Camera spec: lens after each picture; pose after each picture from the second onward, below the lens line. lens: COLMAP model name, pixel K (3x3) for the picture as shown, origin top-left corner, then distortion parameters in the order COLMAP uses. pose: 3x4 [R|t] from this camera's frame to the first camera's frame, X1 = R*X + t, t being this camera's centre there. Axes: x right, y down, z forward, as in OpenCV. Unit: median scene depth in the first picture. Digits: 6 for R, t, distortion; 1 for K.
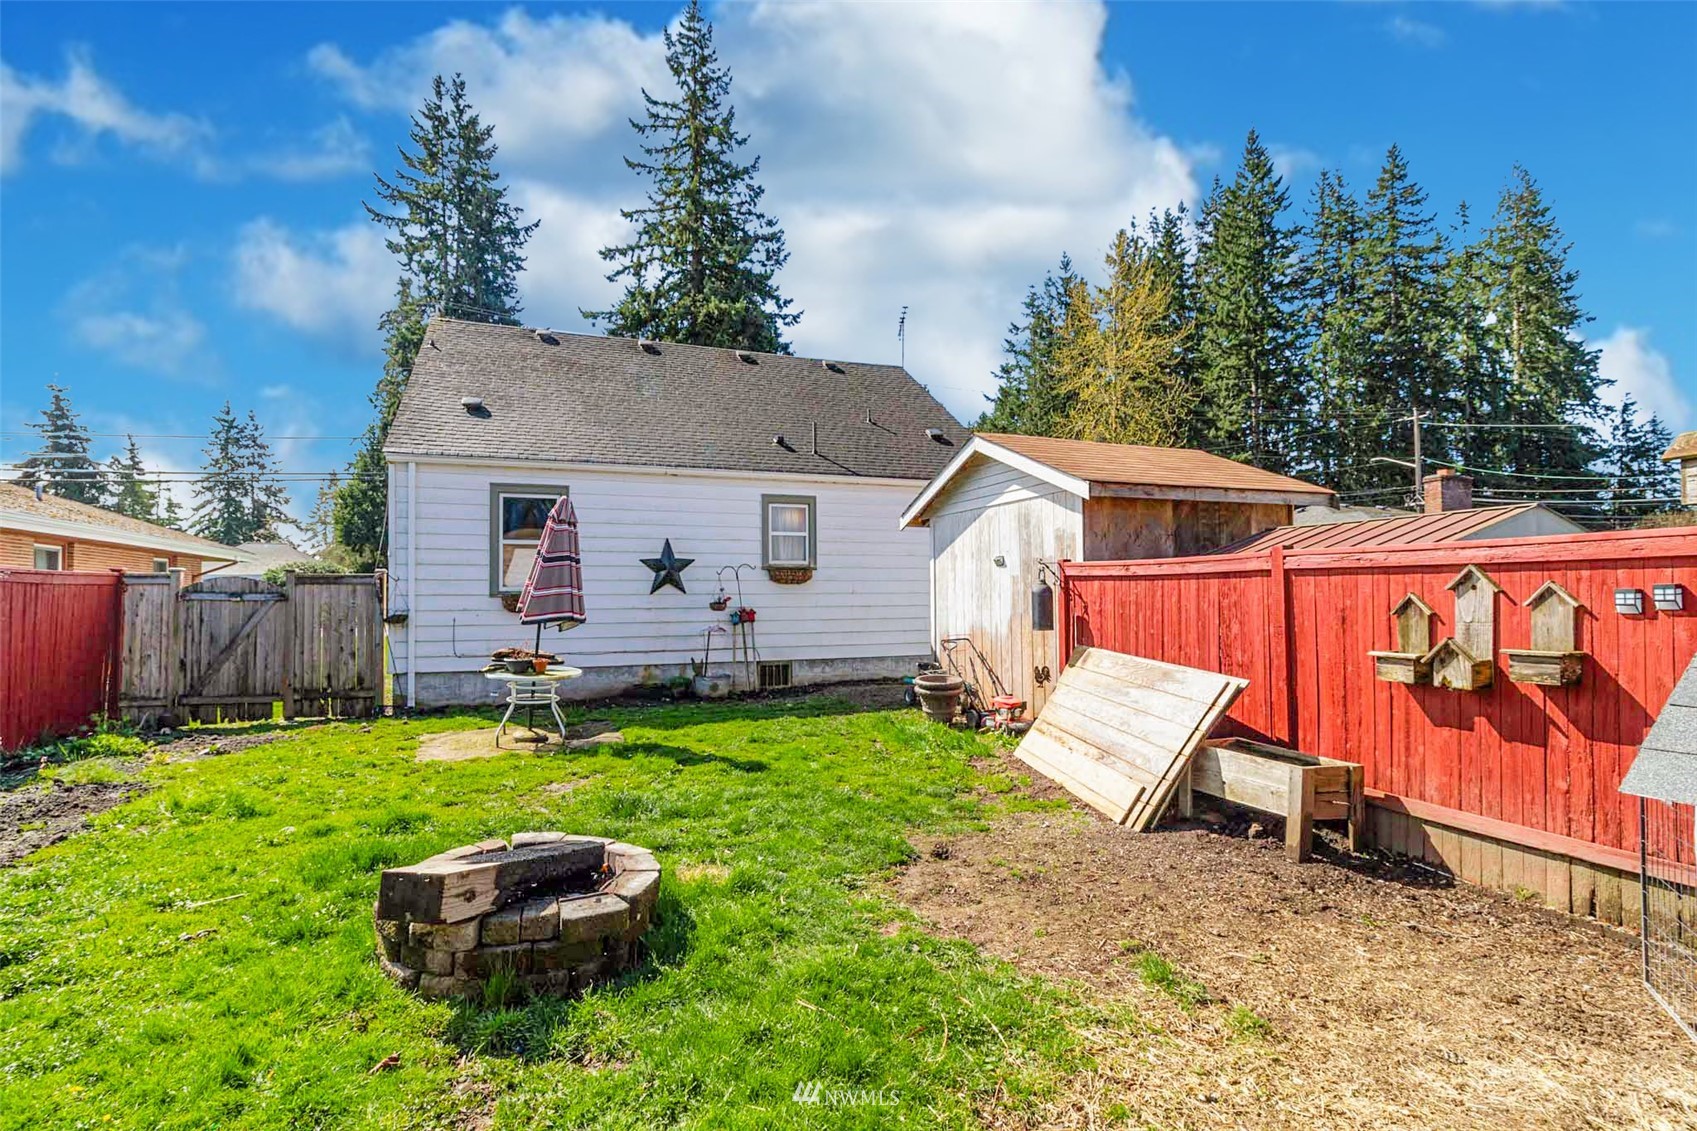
lens RADIAL K [[767.9, 0, 846.7], [0, 767.9, 569.1], [0, 0, 1]] dist [0.002882, -0.000158]
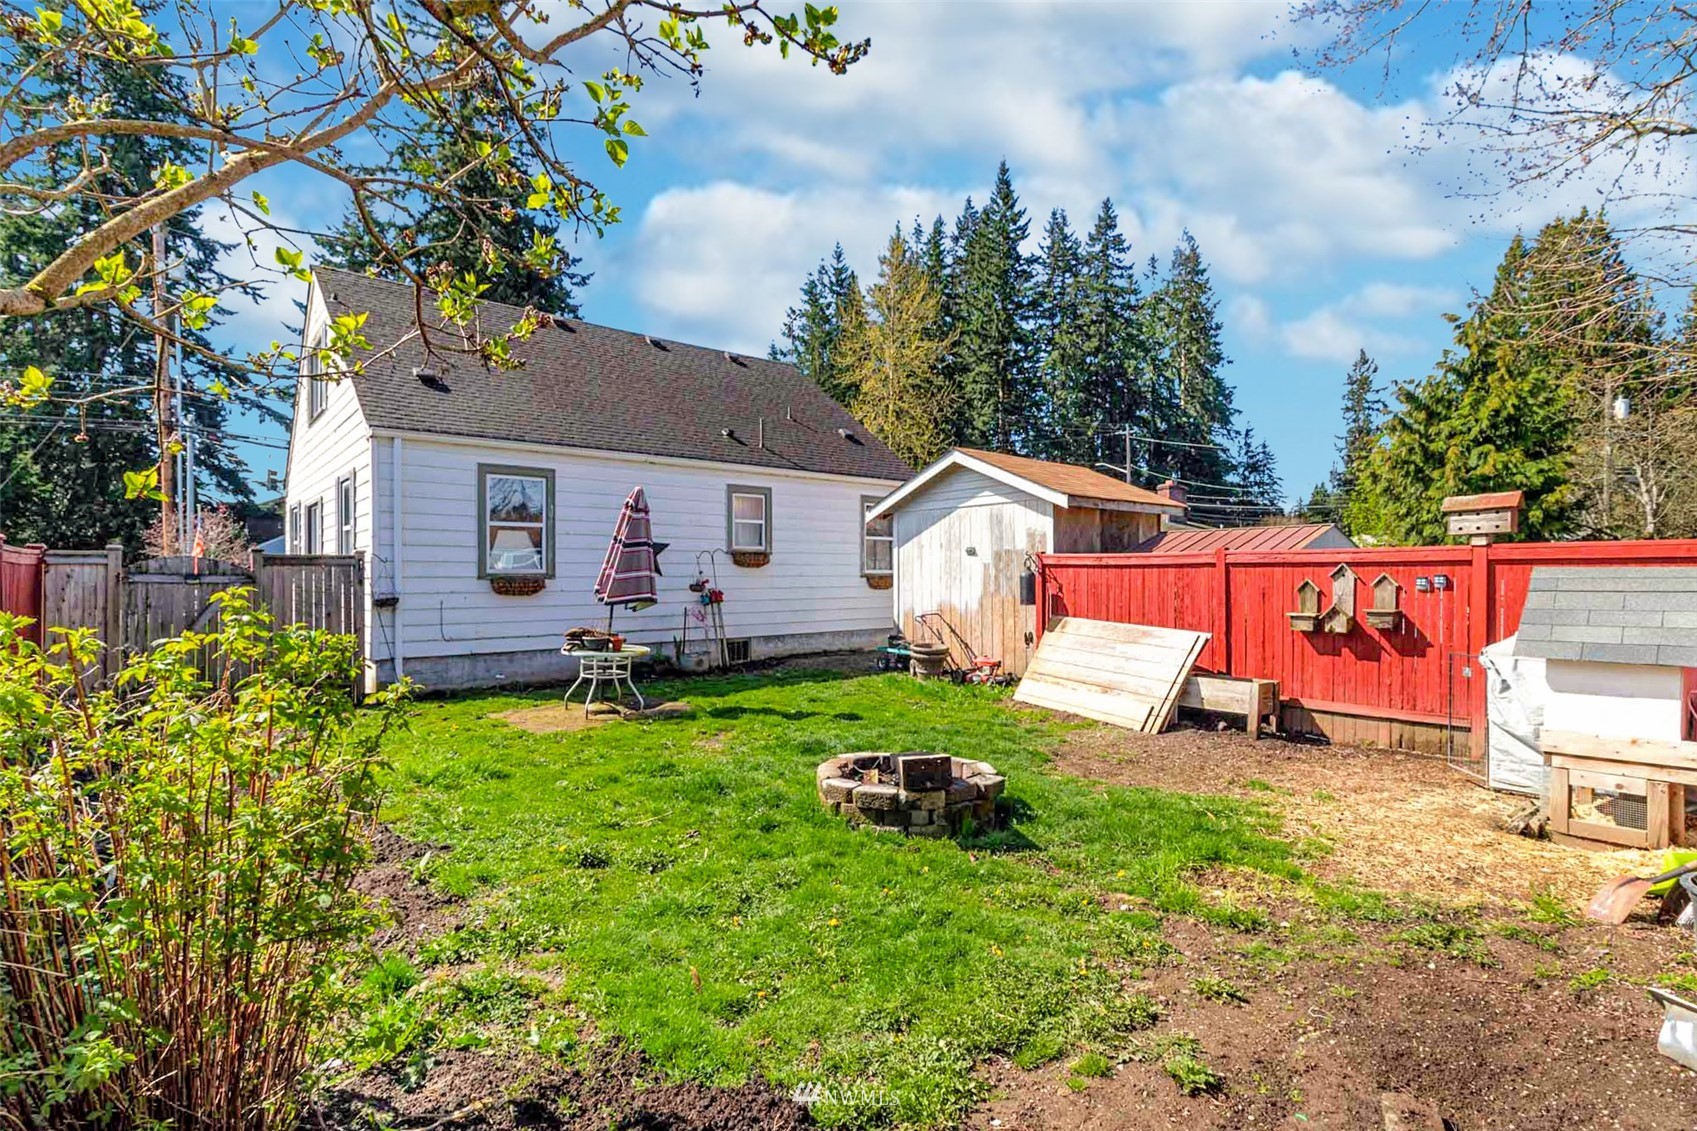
lens RADIAL K [[817.2, 0, 848.5], [0, 817.2, 565.5], [0, 0, 1]] dist [0.002044, 0.000562]
pose [[0.931407, 0.007096, 0.363911, -0.362307], [-0.014725, 0.999726, 0.018192, -0.006425], [-0.363683, -0.022303, 0.931256, -0.131600]]
